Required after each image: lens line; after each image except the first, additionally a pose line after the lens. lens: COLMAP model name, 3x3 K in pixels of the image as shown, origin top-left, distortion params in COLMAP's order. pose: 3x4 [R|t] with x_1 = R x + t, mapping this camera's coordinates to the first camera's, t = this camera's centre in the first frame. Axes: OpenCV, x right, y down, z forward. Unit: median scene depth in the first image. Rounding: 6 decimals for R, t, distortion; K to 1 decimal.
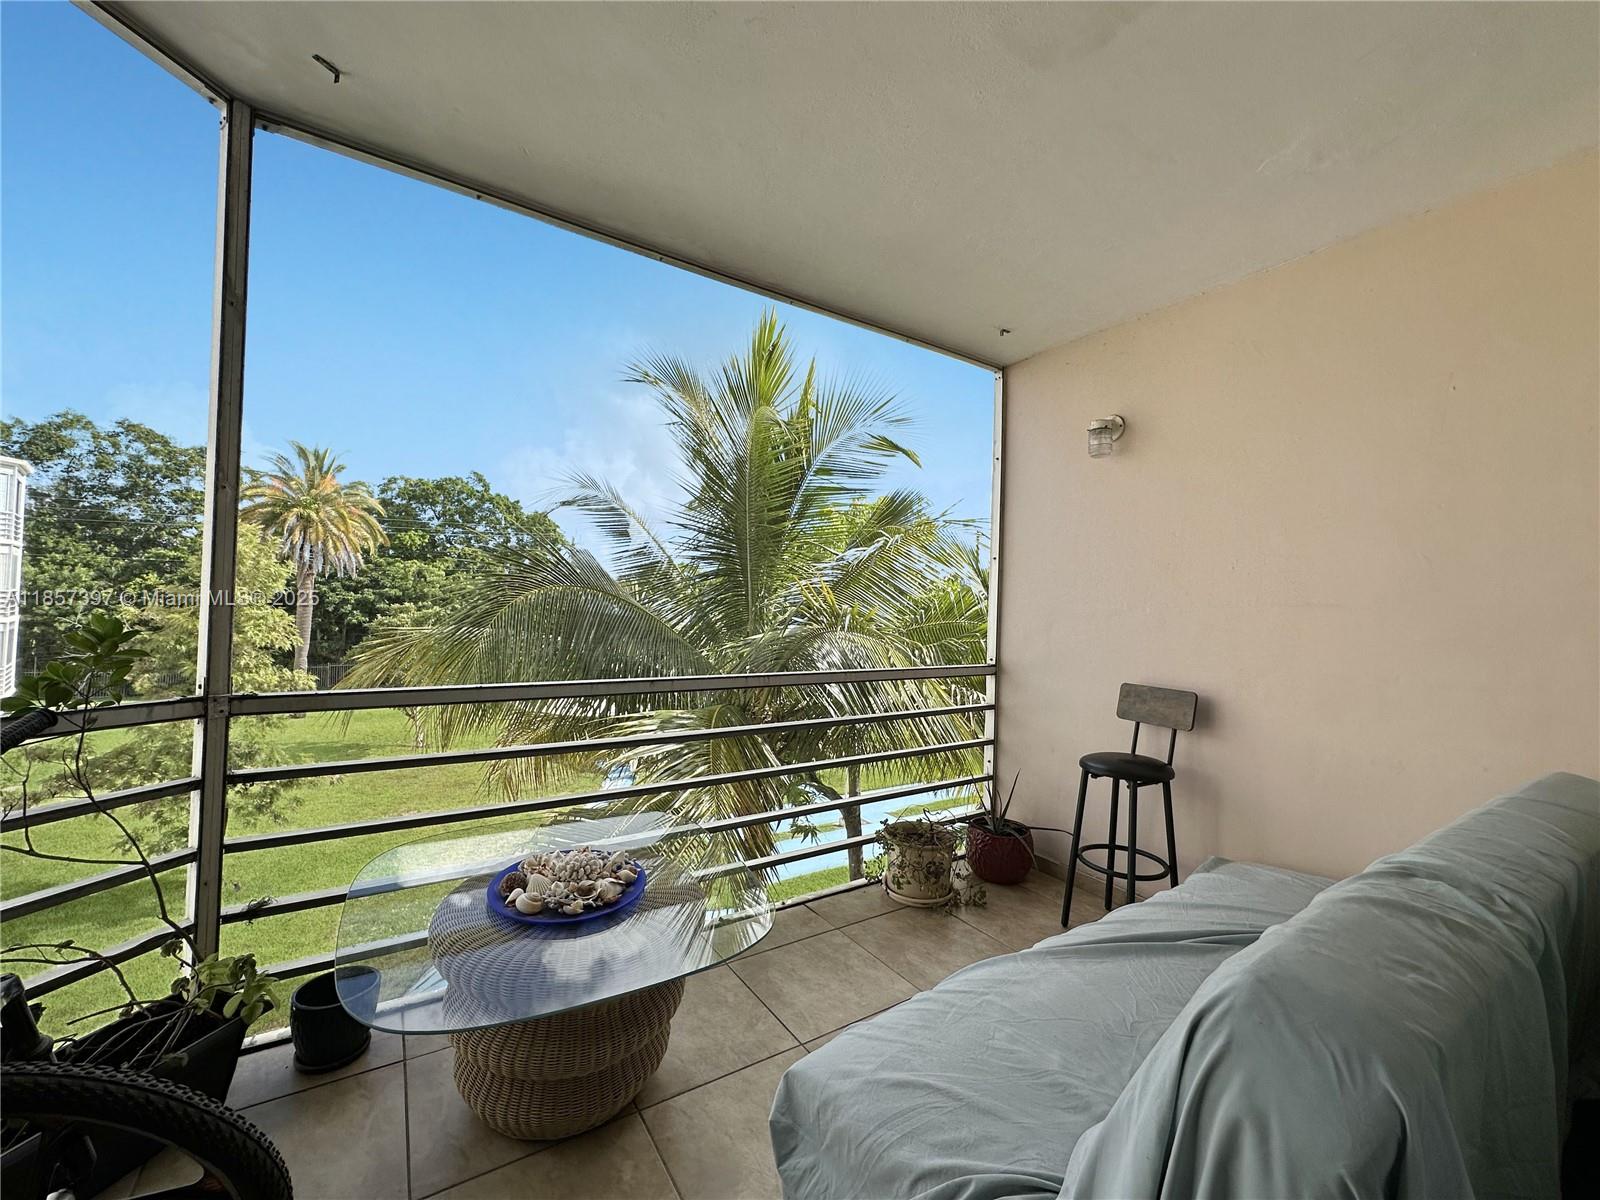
lens RADIAL K [[639.9, 0, 800.0], [0, 639.9, 600.6], [0, 0, 1]] dist [-0.004969, 0.001052]
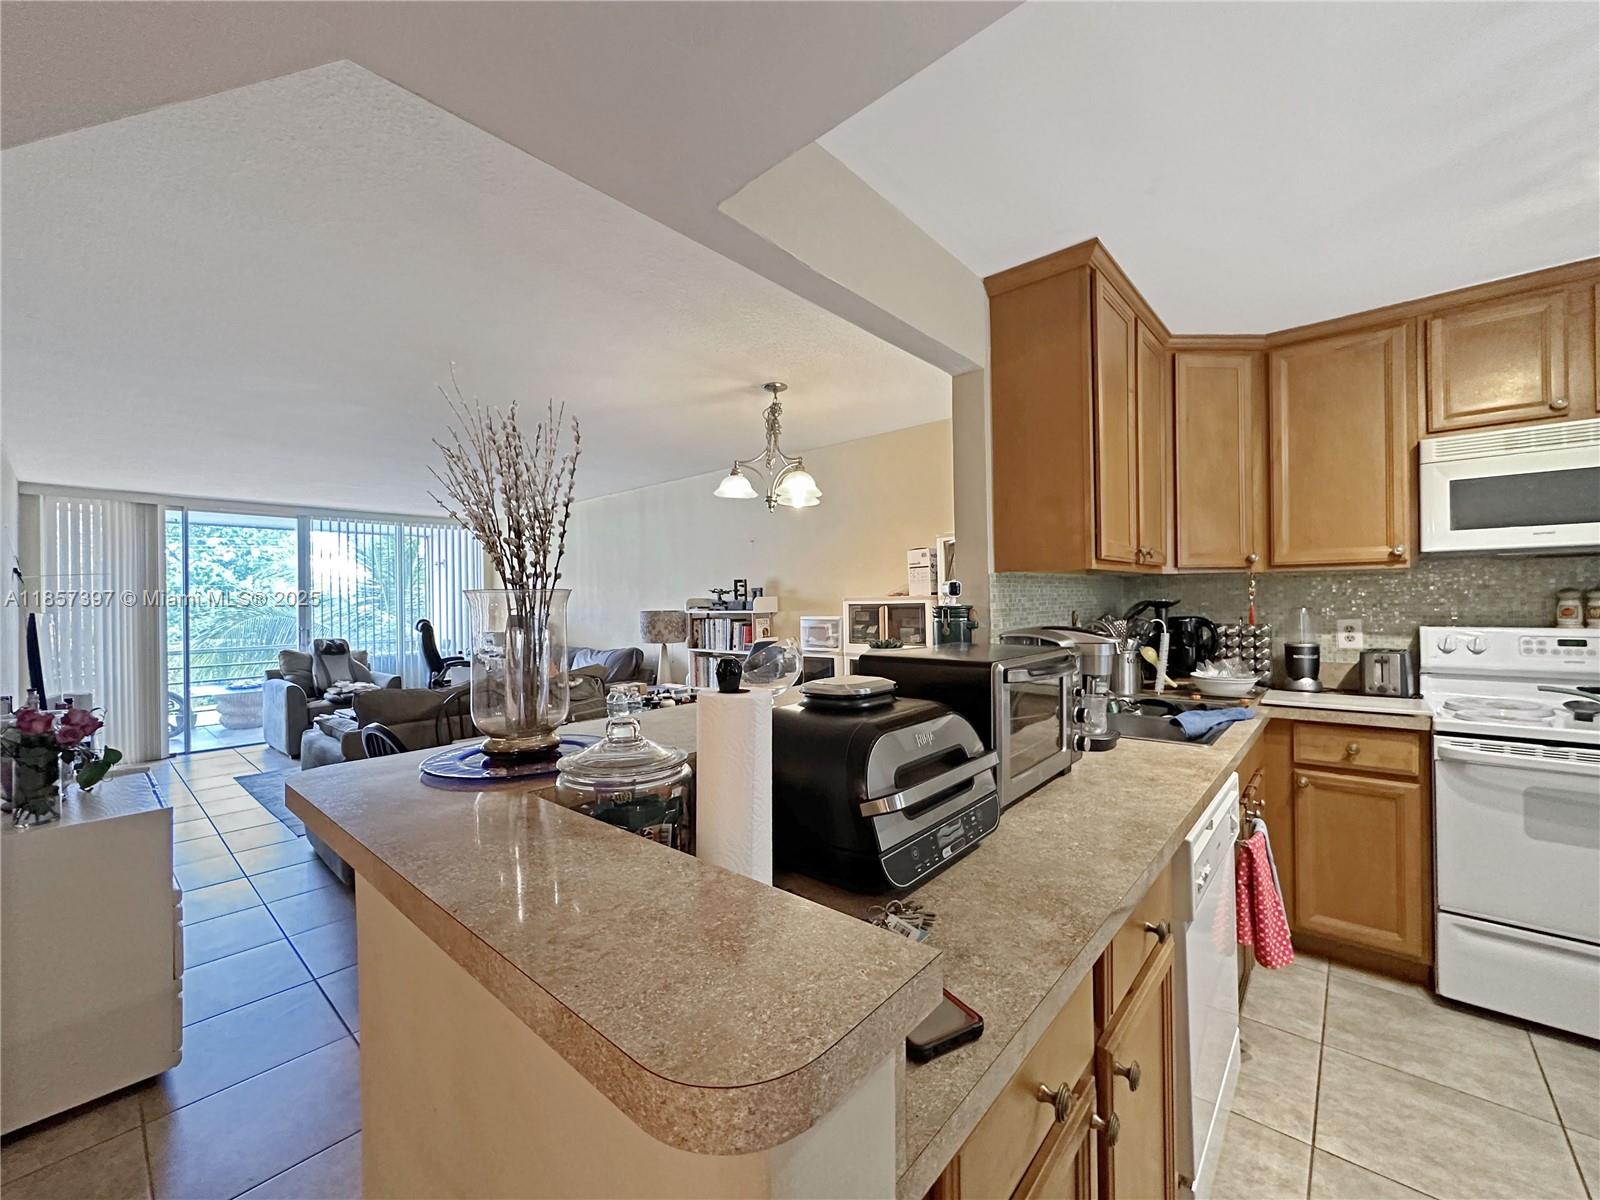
lens RADIAL K [[639.9, 0, 799.2], [0, 639.9, 599.9], [0, 0, 1]] dist [-0.004969, 0.001052]
pose [[0.960707, -0.050063, 0.273013, 2.167208], [0.046961, 0.998737, 0.017889, -0.072031], [-0.273564, -0.004366, 0.961844, -4.377357]]
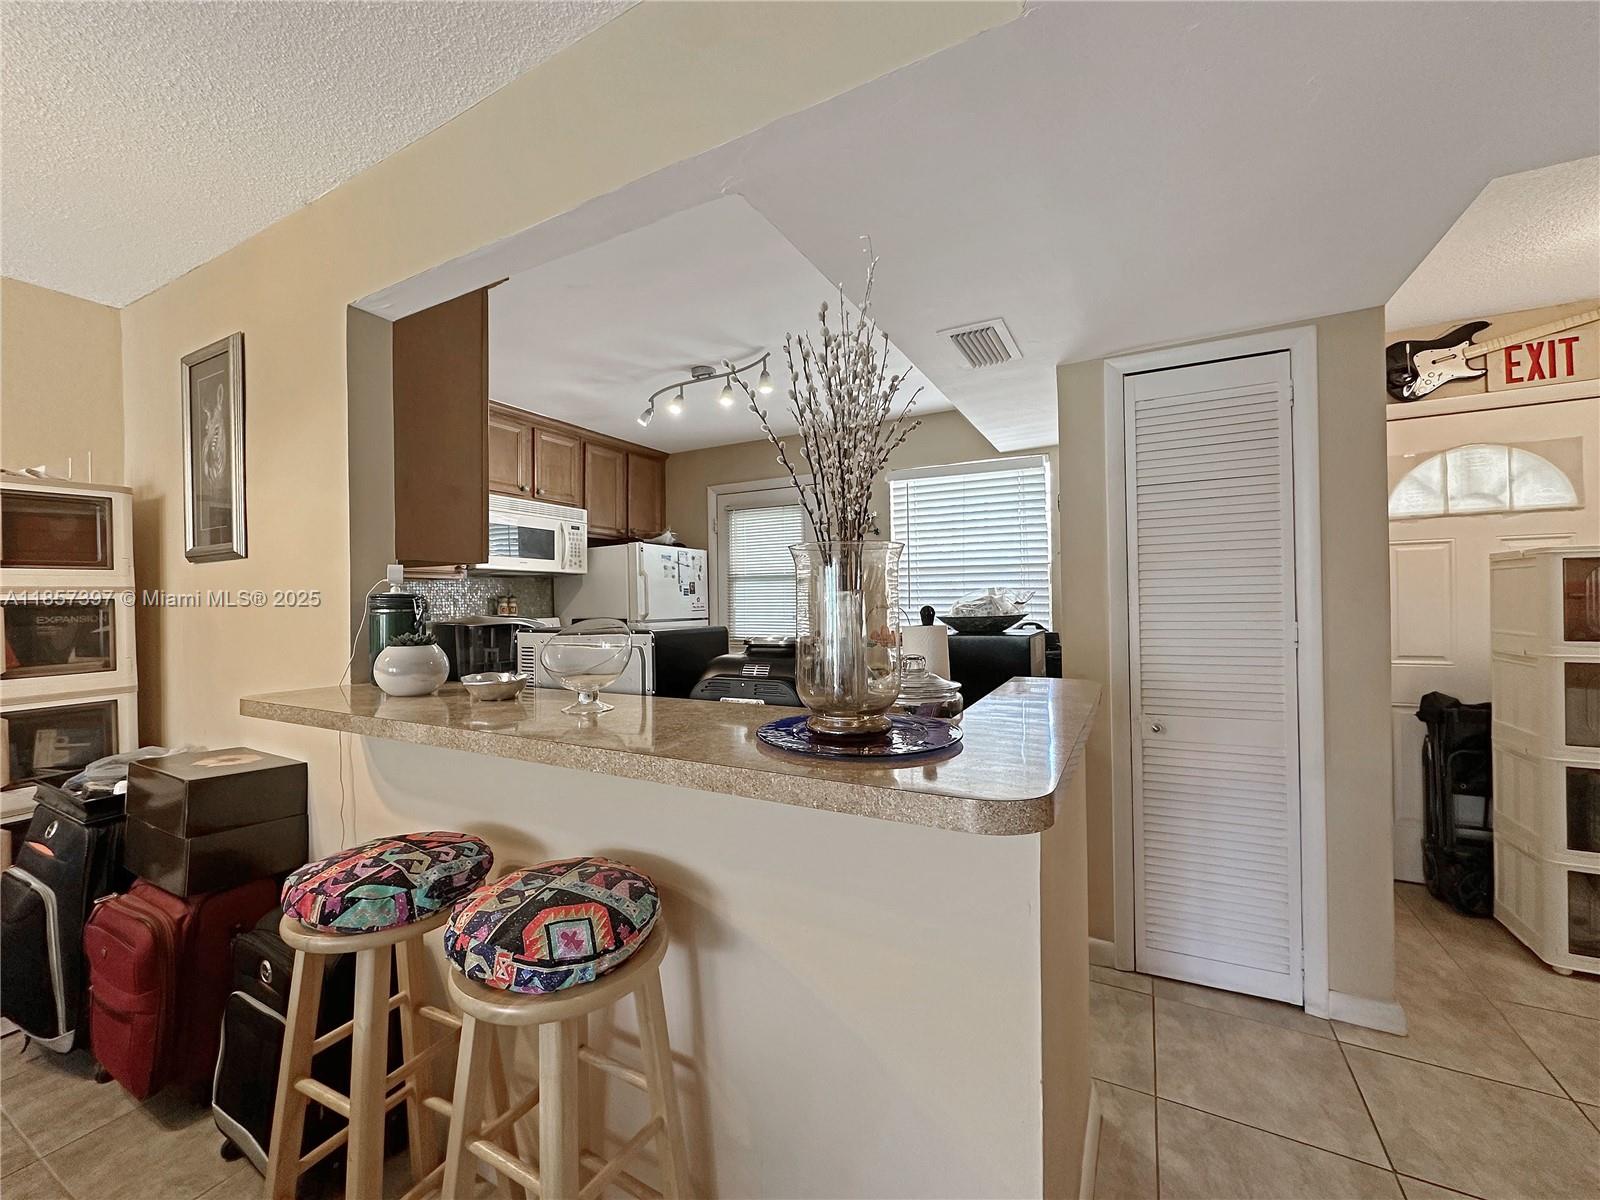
lens RADIAL K [[639.9, 0, 792.8], [0, 639.9, 599.2], [0, 0, 1]] dist [-0.004969, 0.001052]
pose [[-0.475641, -0.028731, 0.879170, 1.615161], [-0.013192, 0.999587, 0.025530, -0.056978], [-0.879541, 0.000545, -0.475823, -3.381142]]
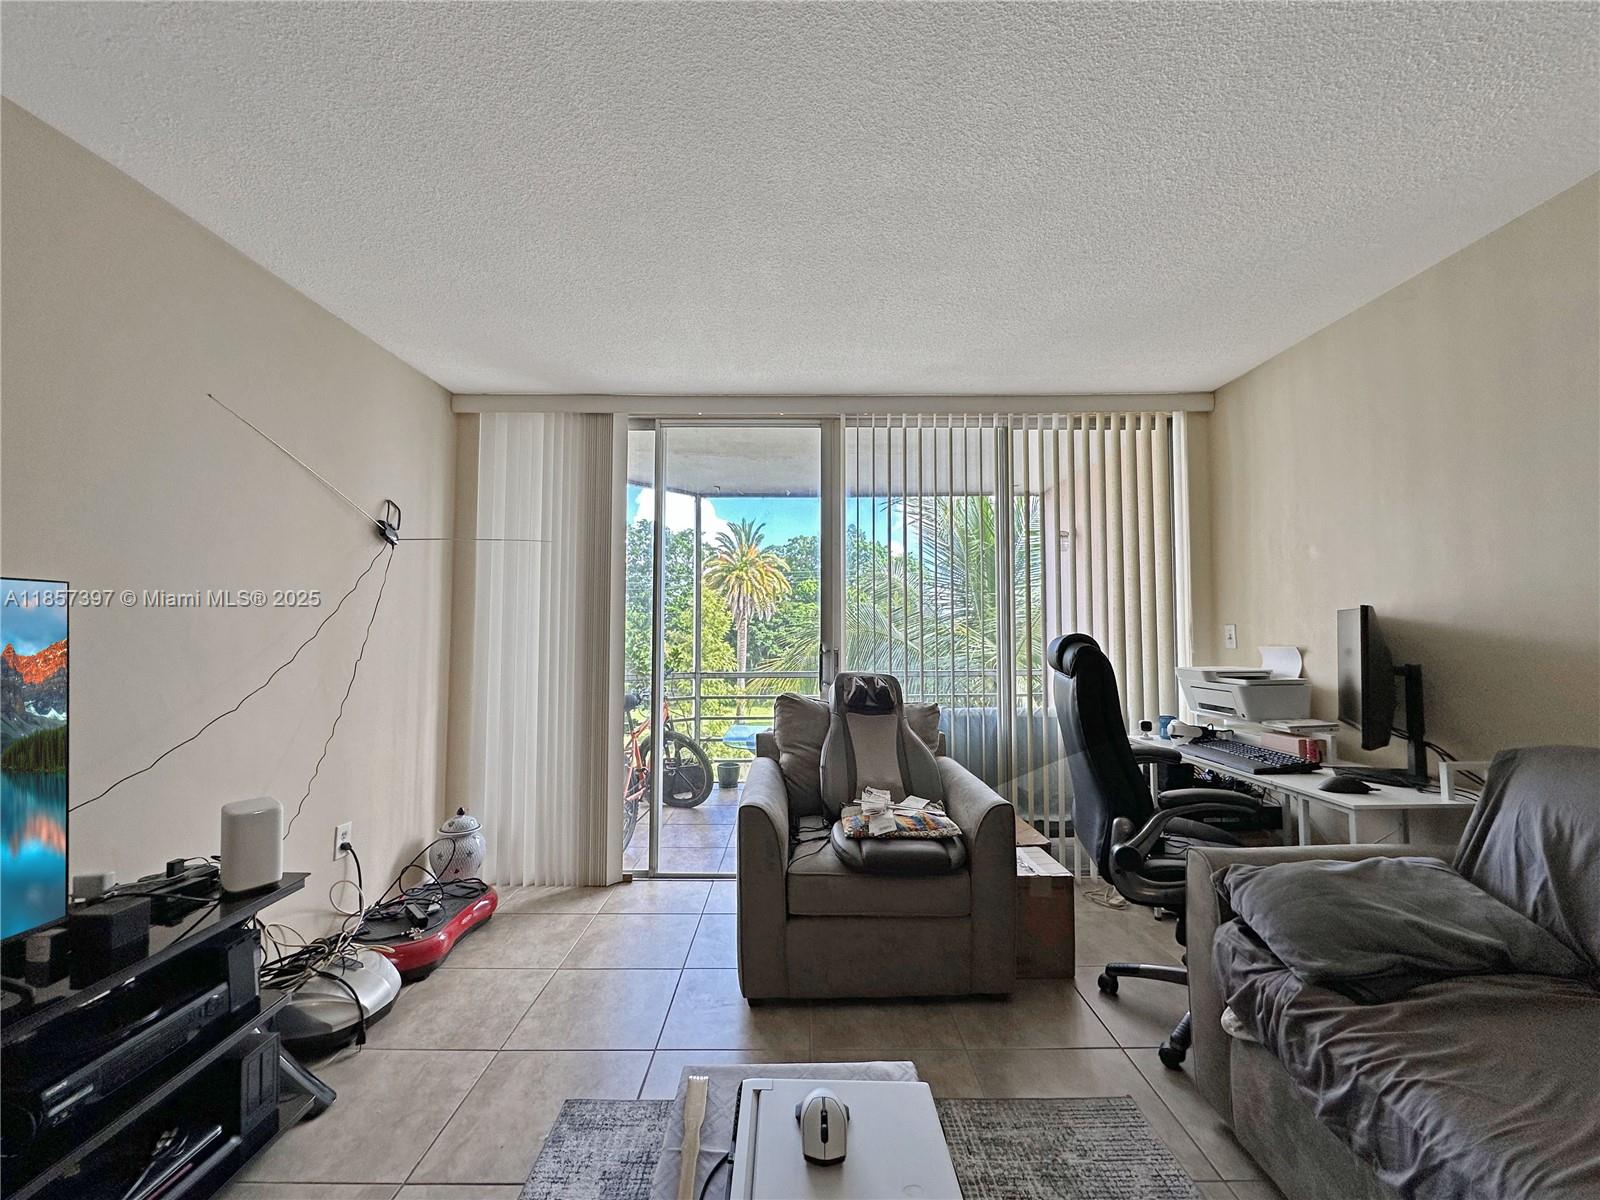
lens RADIAL K [[639.9, 0, 800.7], [0, 639.9, 600.0], [0, 0, 1]] dist [-0.004969, 0.001052]
pose [[0.839850, -0.059636, -0.539532, 1.271827], [0.034859, 0.997820, -0.056029, -0.010618], [0.541698, 0.028249, 0.840098, -1.424295]]
